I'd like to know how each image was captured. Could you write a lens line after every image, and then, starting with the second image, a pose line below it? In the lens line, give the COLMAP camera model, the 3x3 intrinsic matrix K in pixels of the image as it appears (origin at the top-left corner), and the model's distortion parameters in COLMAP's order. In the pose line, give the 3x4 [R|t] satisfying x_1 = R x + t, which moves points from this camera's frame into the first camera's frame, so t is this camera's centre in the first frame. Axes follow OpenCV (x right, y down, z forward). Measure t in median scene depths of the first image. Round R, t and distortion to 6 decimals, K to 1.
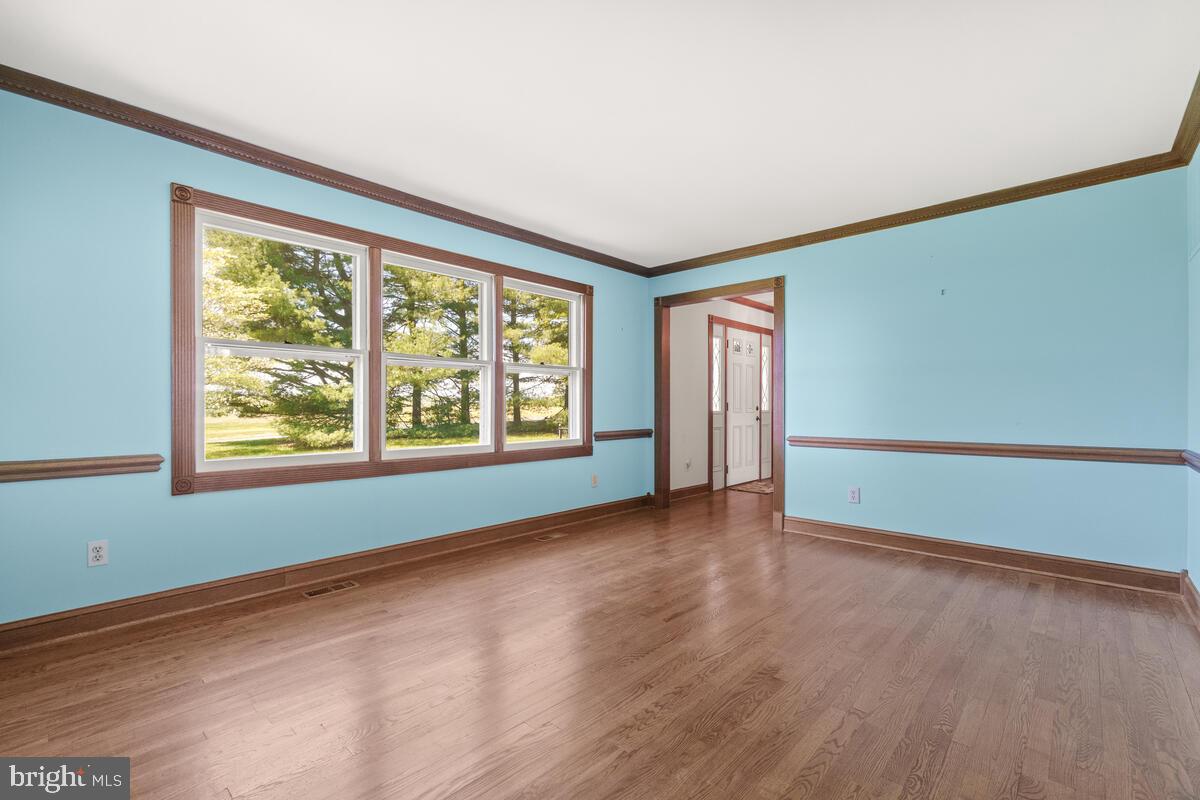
lens RADIAL K [[538.4, 0, 594.9], [0, 538.4, 403.7], [0, 0, 1]] dist [0.000116, 0.000098]
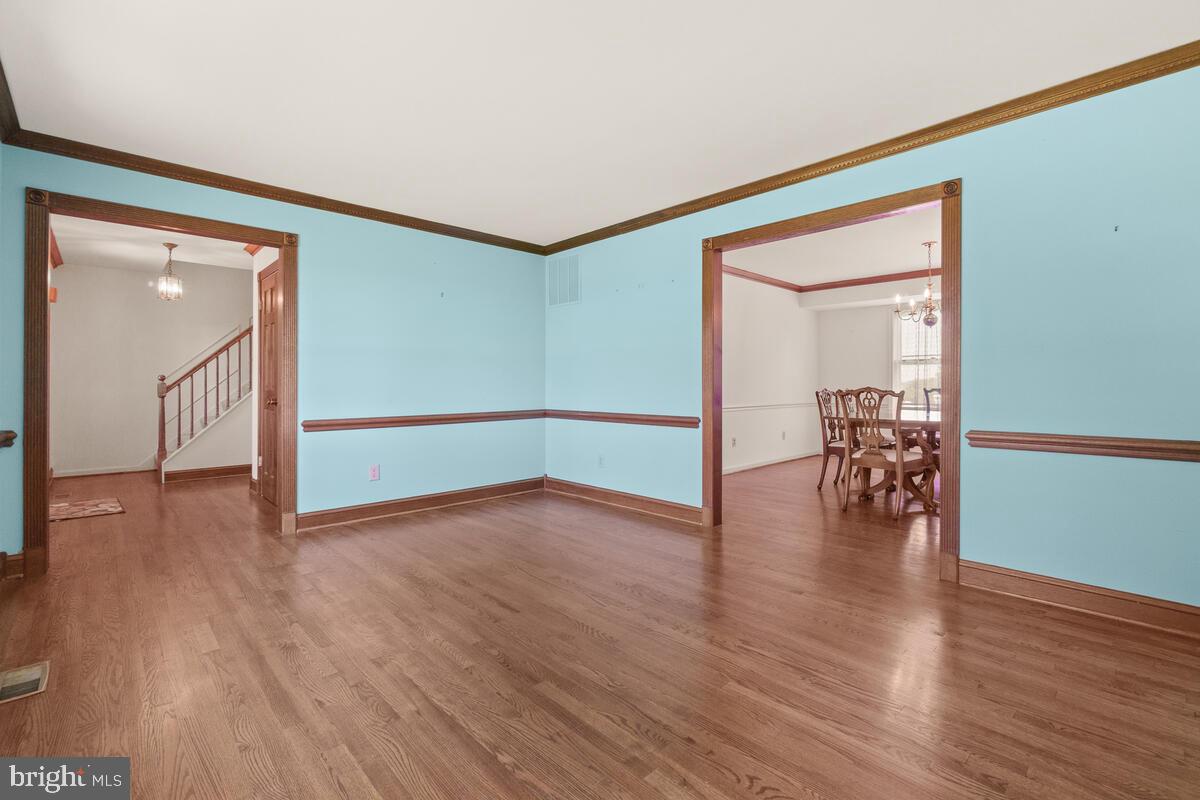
lens RADIAL K [[538.4, 0, 595.5], [0, 538.4, 389.9], [0, 0, 1]] dist [0.000116, 0.000098]
pose [[0.047927, -0.010884, 0.998792, -0.554368], [-0.001917, 0.999938, 0.010988, -0.001016], [-0.998849, -0.002441, 0.047903, 0.556271]]
